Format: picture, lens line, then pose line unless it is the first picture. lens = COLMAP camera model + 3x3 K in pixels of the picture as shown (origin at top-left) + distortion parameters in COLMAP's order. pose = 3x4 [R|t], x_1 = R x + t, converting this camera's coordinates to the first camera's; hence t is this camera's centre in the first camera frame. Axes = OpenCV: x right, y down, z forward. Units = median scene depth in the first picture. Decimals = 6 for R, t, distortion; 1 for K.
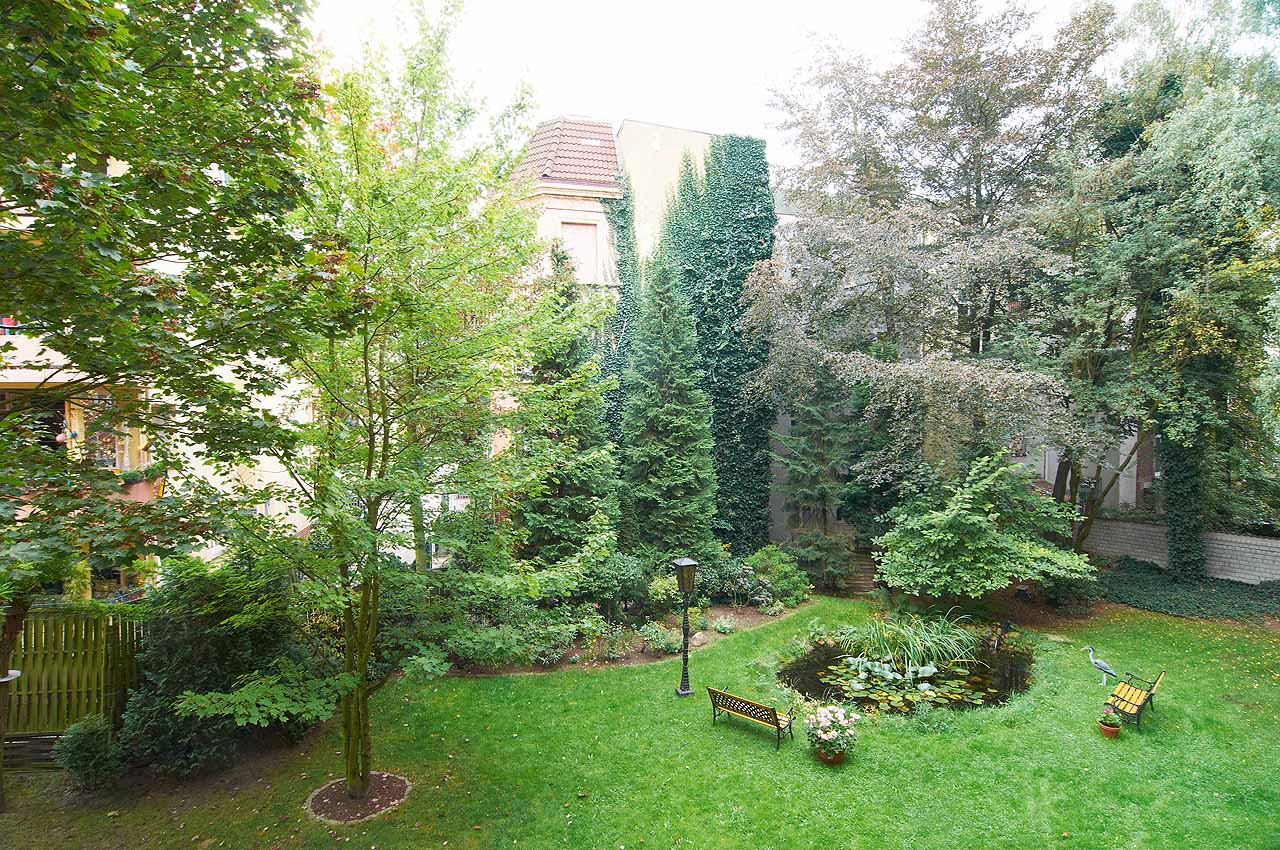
lens RADIAL K [[691.6, 0, 637.0], [0, 691.6, 439.7], [0, 0, 1]] dist [-0.018452, -0.000200]
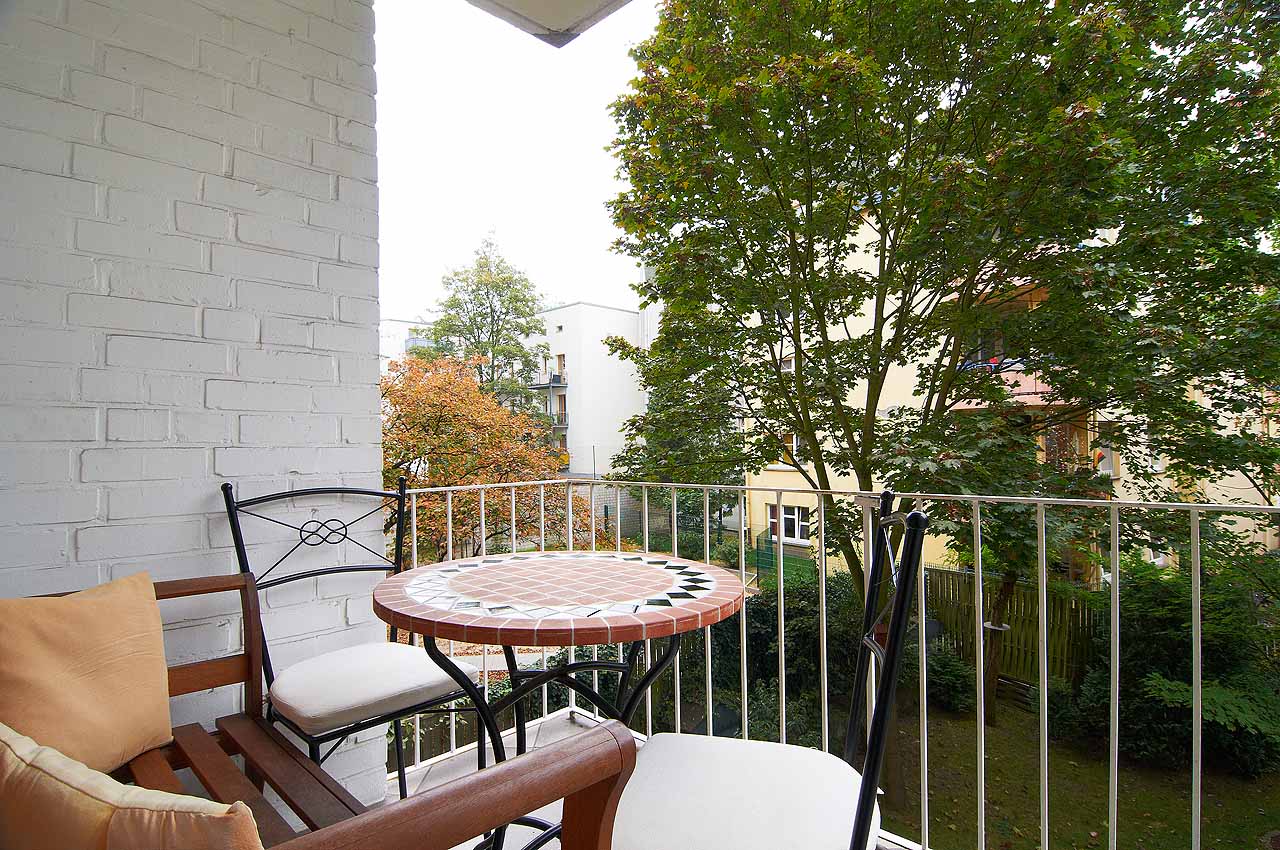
lens RADIAL K [[691.6, 0, 637.0], [0, 691.6, 439.7], [0, 0, 1]] dist [-0.018452, -0.000200]
pose [[0.380457, 0.000771, -0.924798, 0.063845], [-0.019031, 0.999794, -0.006996, -0.000084], [0.924603, 0.020261, 0.380394, -0.219392]]
